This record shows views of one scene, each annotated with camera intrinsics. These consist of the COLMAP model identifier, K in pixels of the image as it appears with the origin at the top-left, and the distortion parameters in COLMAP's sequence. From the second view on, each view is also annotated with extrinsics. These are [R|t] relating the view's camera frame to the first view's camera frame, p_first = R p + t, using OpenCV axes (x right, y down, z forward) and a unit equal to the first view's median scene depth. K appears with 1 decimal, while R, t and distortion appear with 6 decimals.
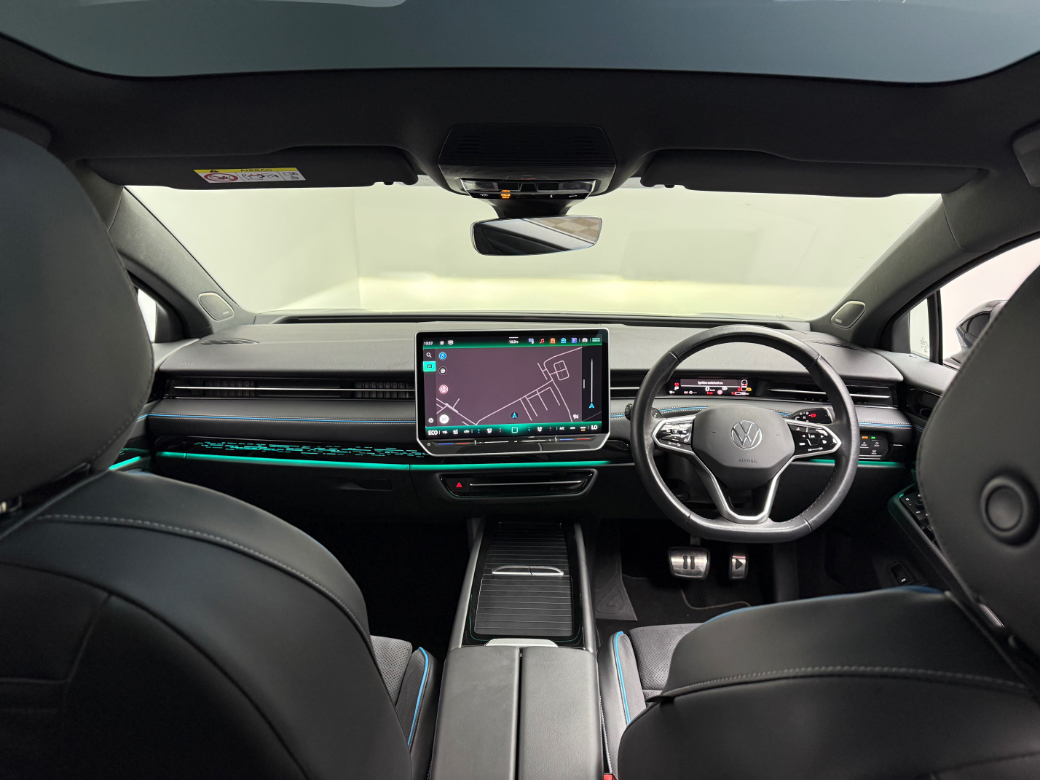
lens RADIAL K [[753.8, 0, 520.0], [0, 753.8, 390.0], [0, 0, 1]] dist [0.097739, -0.148093]
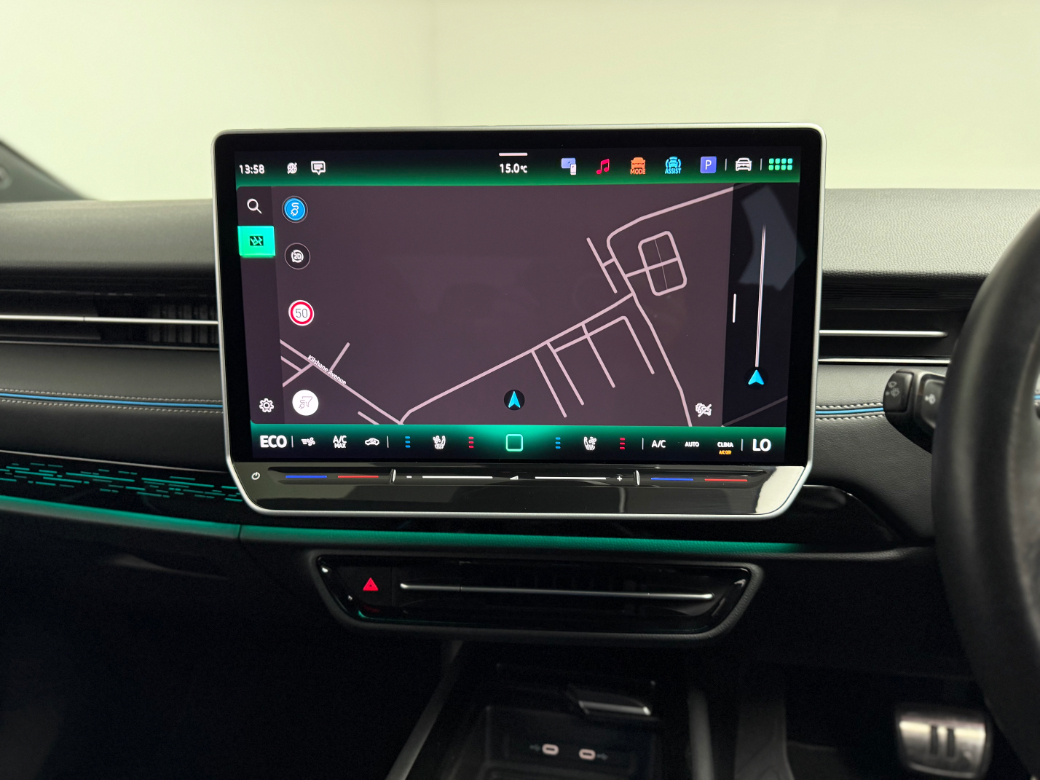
lens RADIAL K [[753.8, 0, 520.0], [0, 753.8, 390.0], [0, 0, 1]] dist [0.097739, -0.148093]
pose [[0.988156, 0.032542, -0.149960, 0.045301], [-0.030788, 0.999428, 0.014008, 0.024948], [0.150330, -0.009225, 0.988593, 0.676478]]
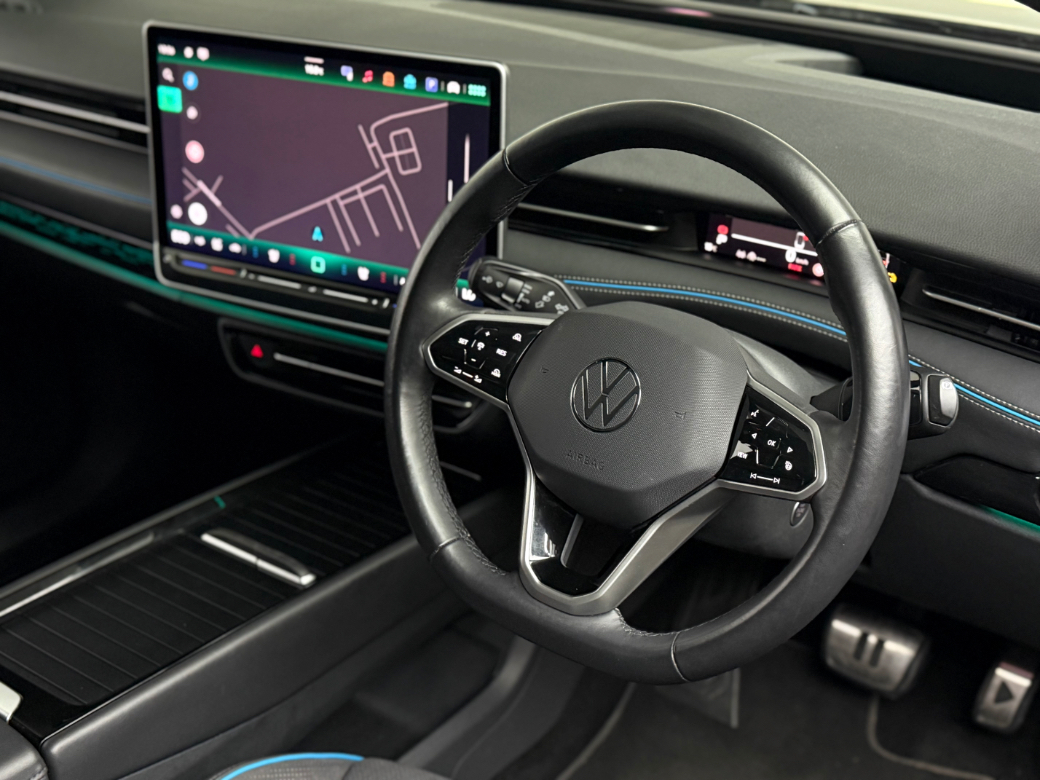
lens RADIAL K [[1364.6, 0, 520.0], [0, 1364.6, 390.0], [0, 0, 1]] dist [0.199530, -0.571293]
pose [[0.826267, 0.241773, -0.508752, 0.551767], [-0.133213, 0.961450, 0.240556, -0.094014], [0.547299, -0.130991, 0.826622, 0.360778]]
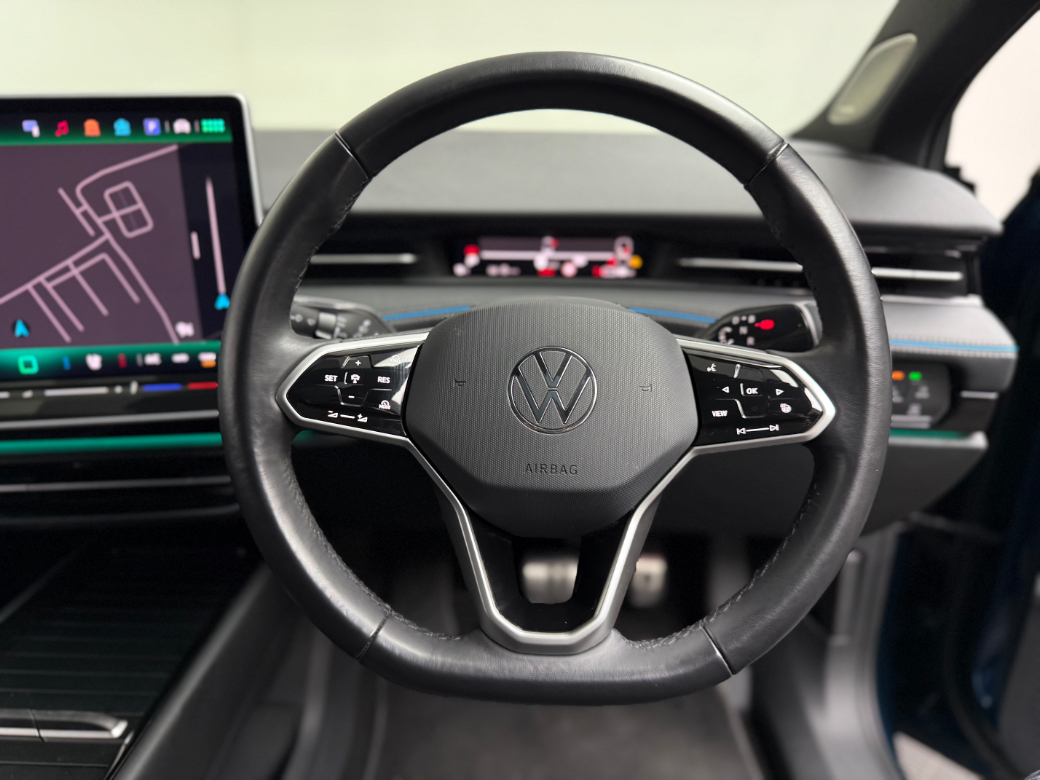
lens RADIAL K [[753.8, 0, 520.0], [0, 753.8, 390.0], [0, 0, 1]] dist [0.097739, -0.148093]
pose [[0.999981, -0.006156, 0.000970, 0.254202], [0.005964, 0.990503, 0.137365, 0.012546], [-0.001806, -0.137357, 0.990520, 0.604156]]
